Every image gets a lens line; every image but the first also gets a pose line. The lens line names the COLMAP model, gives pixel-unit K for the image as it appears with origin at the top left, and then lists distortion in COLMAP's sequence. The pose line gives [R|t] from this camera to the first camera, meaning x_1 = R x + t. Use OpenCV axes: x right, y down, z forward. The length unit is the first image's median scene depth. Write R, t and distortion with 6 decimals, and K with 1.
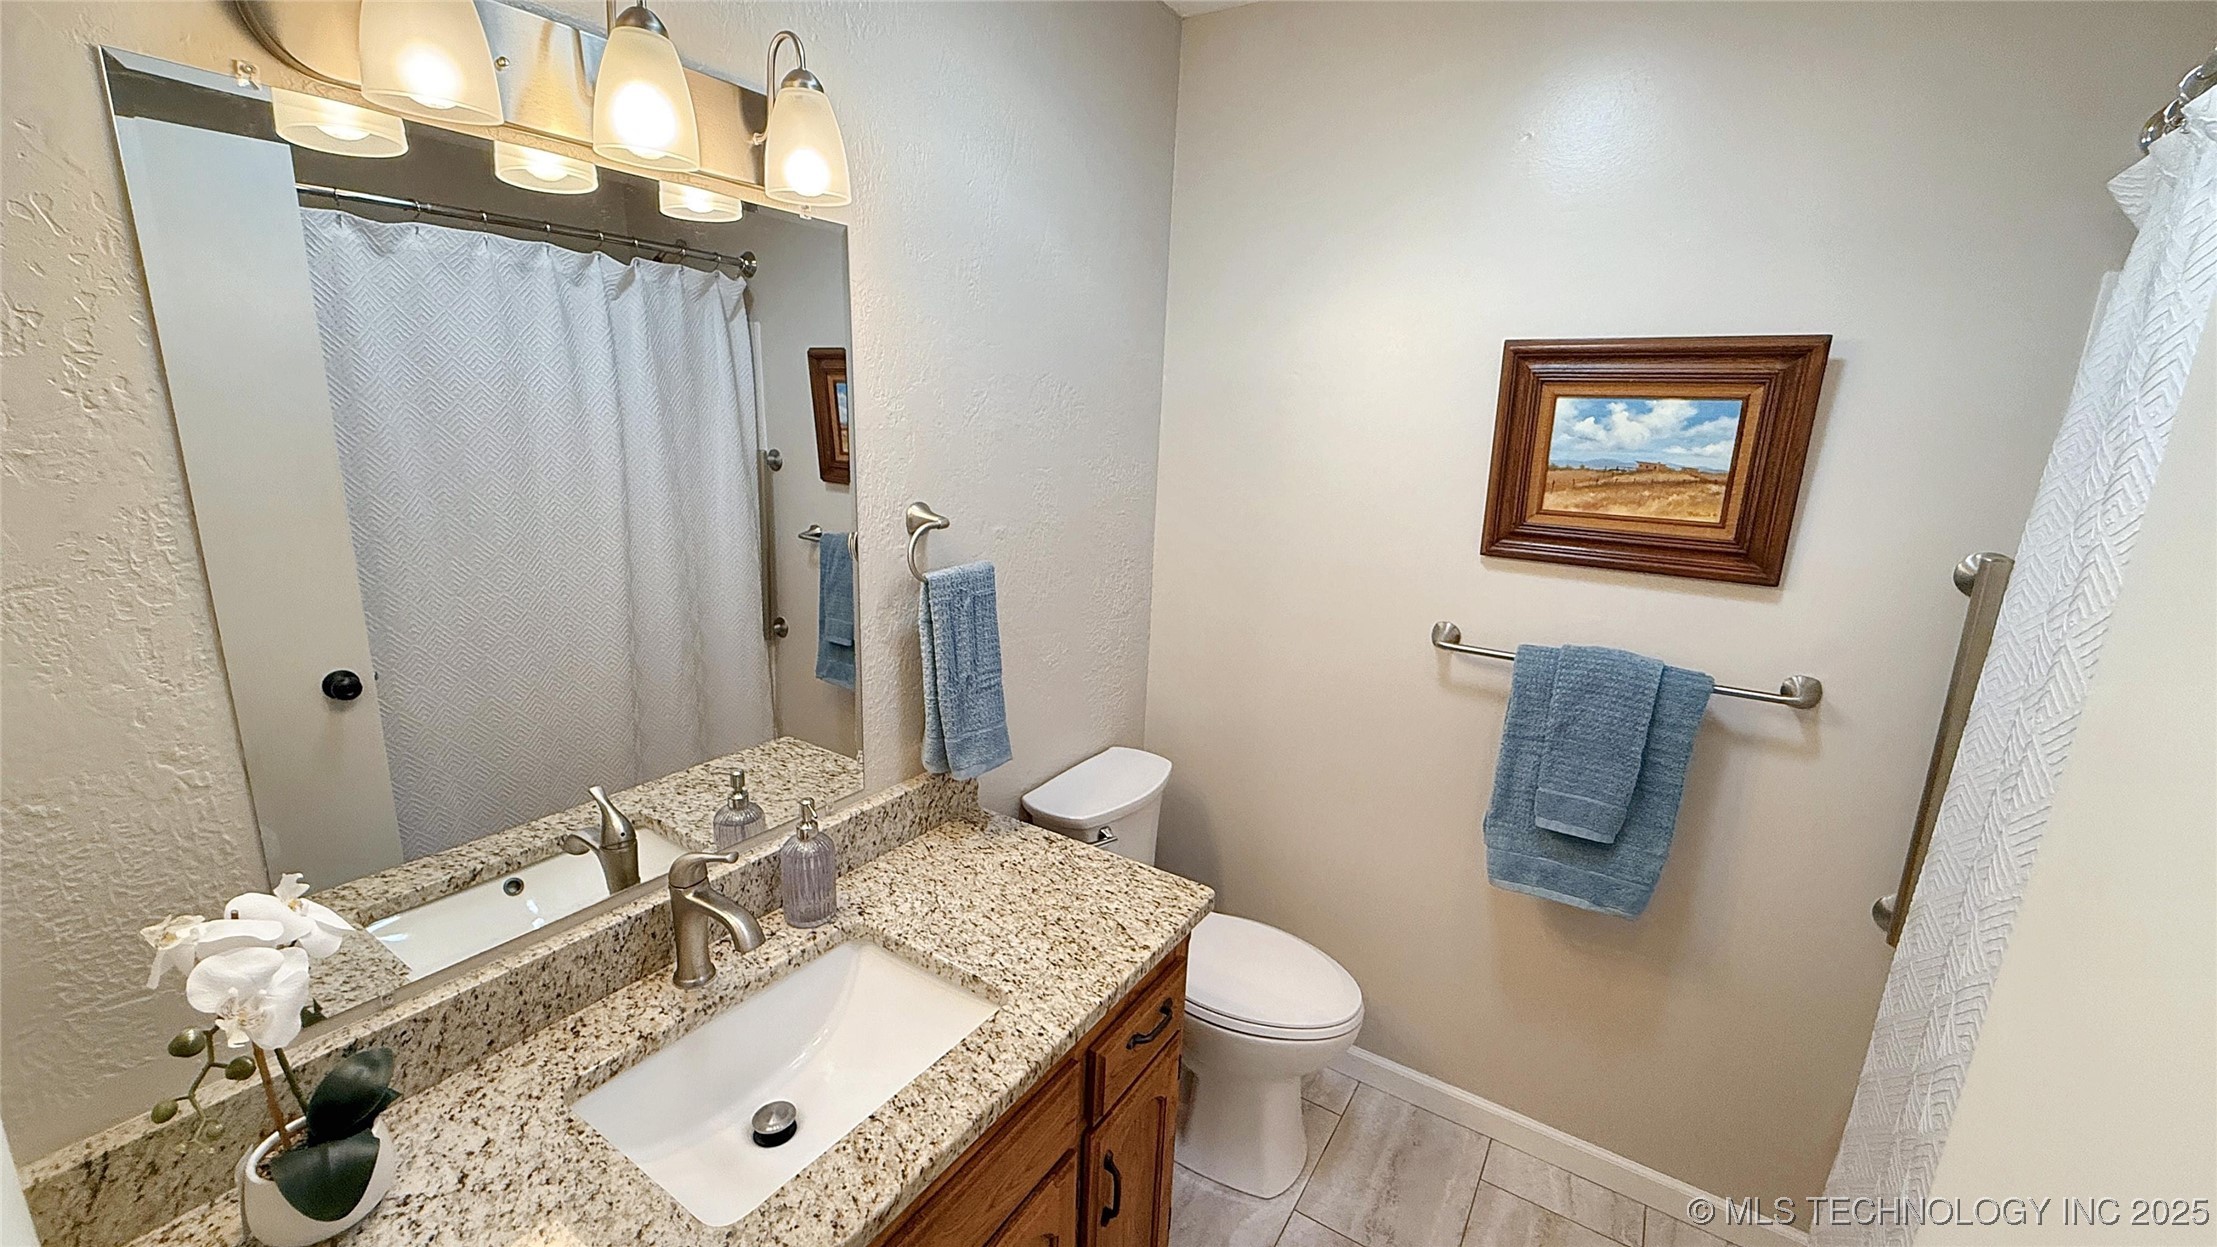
lens RADIAL K [[884.1, 0, 1108.0], [0, 884.1, 626.0], [0, 0, 1]] dist [0.000147, -0.000276]
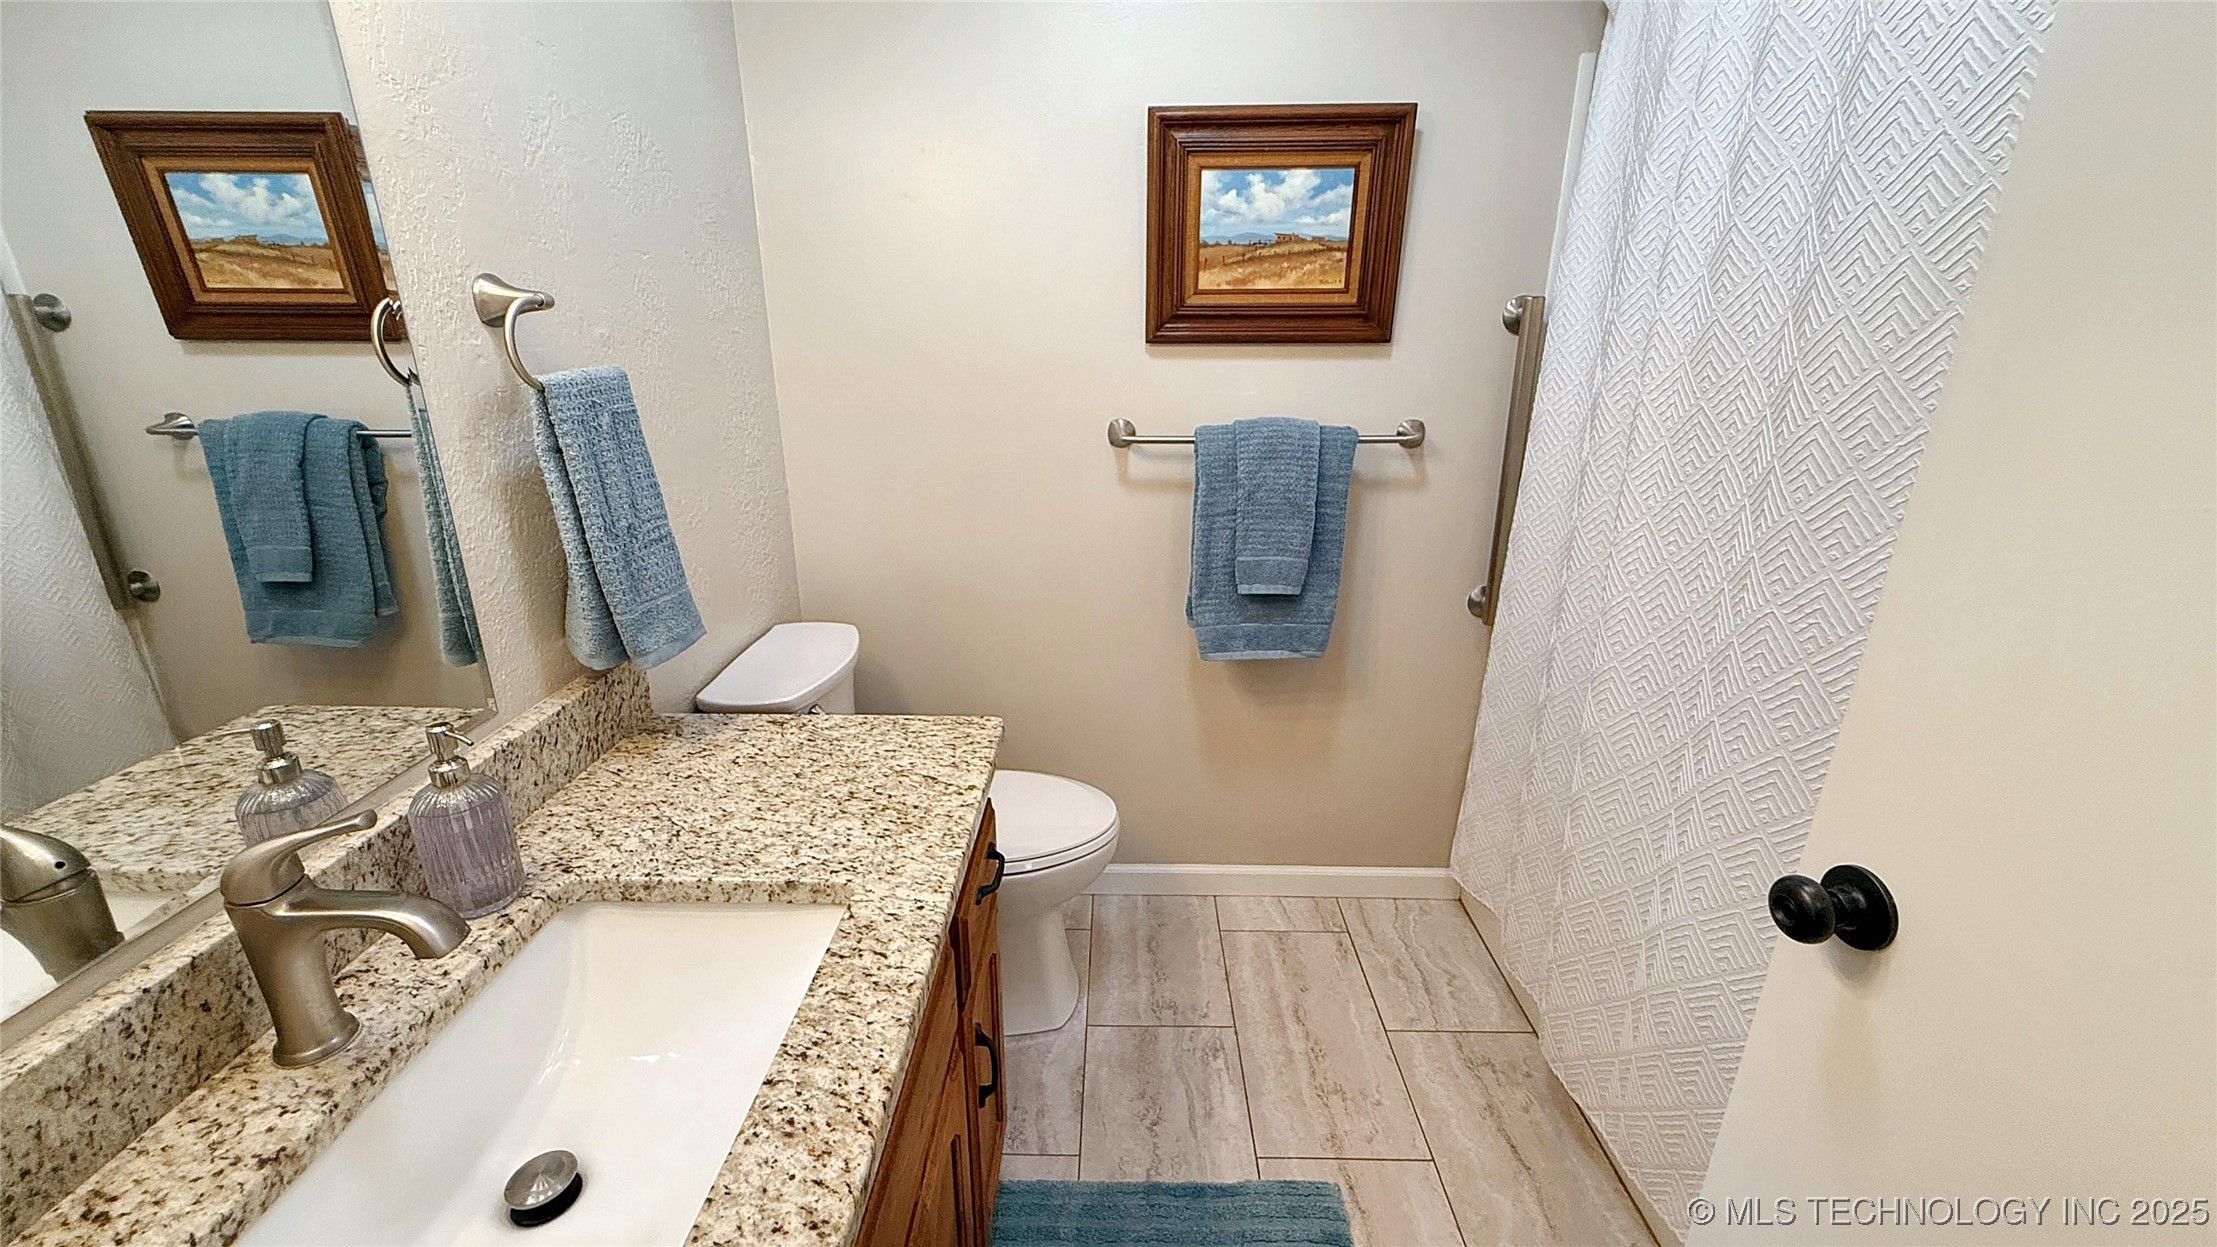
lens RADIAL K [[884.1, 0, 1107.6], [0, 884.1, 623.8], [0, 0, 1]] dist [0.000147, -0.000276]
pose [[0.847516, -0.206105, 0.489119, -0.196680], [0.154958, 0.977461, 0.143381, 0.093026], [-0.507646, -0.045725, 0.860351, 0.181764]]
